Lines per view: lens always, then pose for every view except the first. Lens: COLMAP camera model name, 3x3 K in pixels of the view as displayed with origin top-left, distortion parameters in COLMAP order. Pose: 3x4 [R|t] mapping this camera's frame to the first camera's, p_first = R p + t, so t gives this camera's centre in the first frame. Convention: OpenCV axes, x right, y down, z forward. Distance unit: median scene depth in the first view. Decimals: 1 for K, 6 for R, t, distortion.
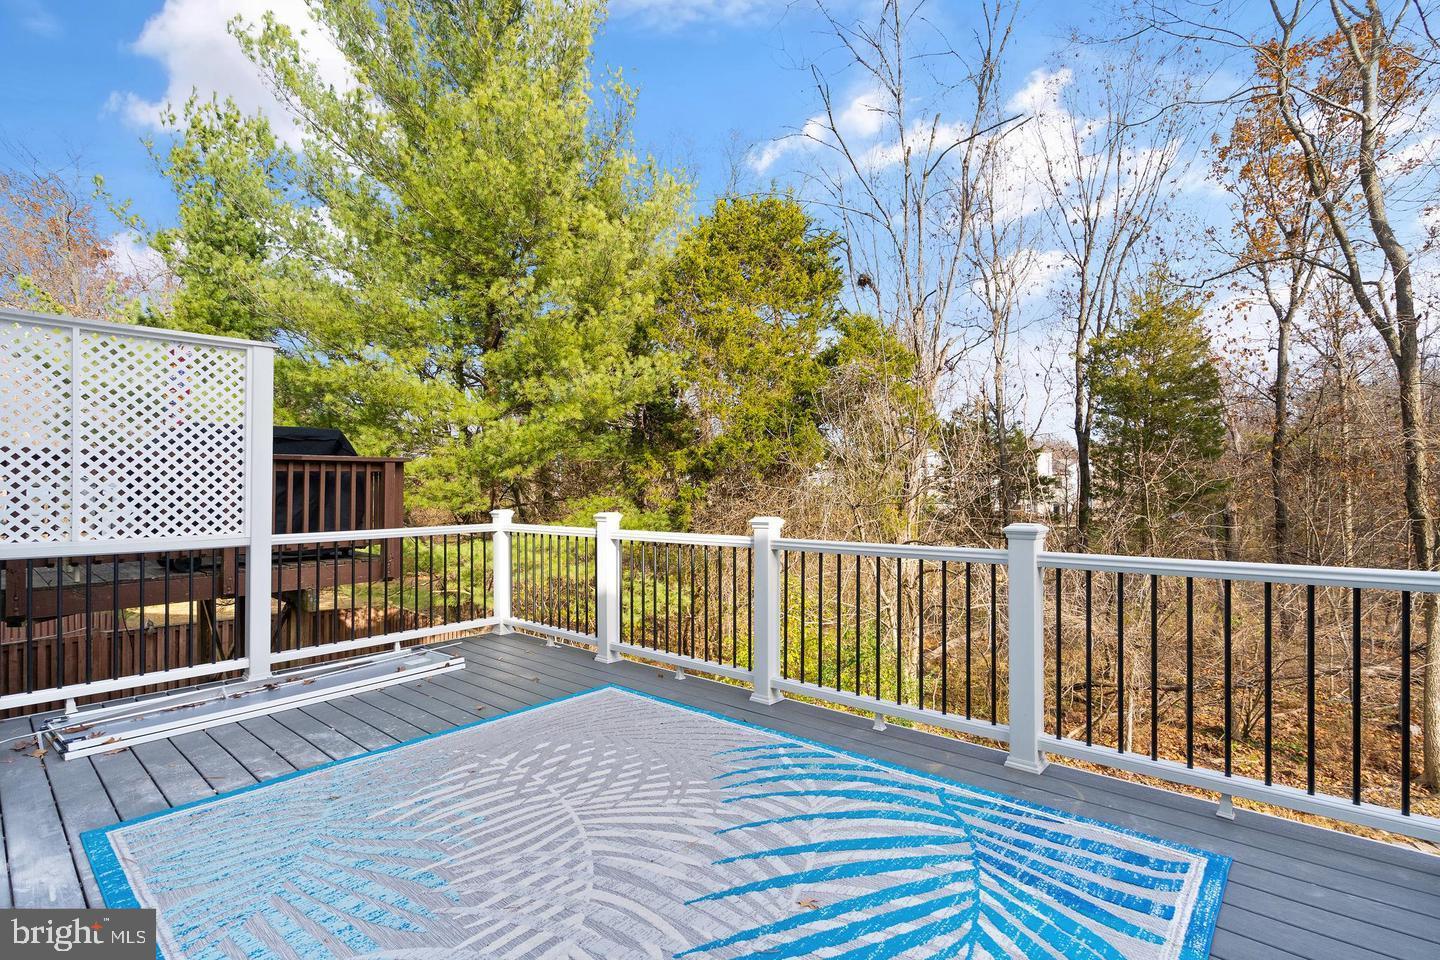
lens RADIAL K [[656.8, 0, 728.0], [0, 656.8, 486.1], [0, 0, 1]] dist [-0.004007, 0.002544]
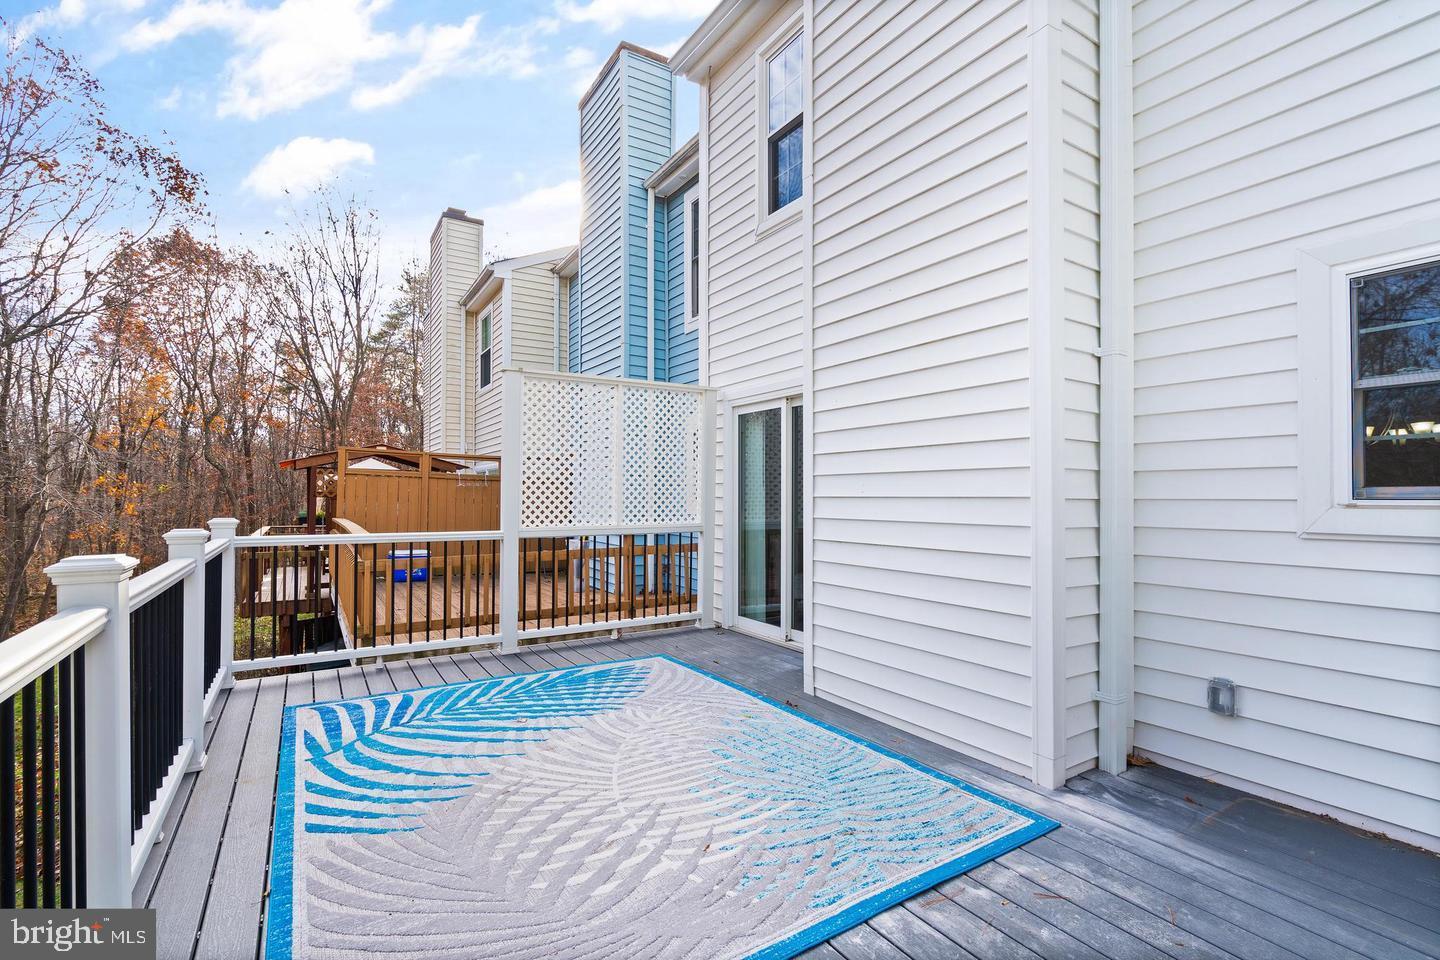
lens RADIAL K [[656.8, 0, 720.7], [0, 656.8, 487.0], [0, 0, 1]] dist [-0.004007, 0.002544]
pose [[-0.954131, 0.005641, 0.299335, -0.801372], [0.001305, 0.999891, -0.014683, 0.013070], [-0.299385, -0.013619, -0.954035, 2.171512]]
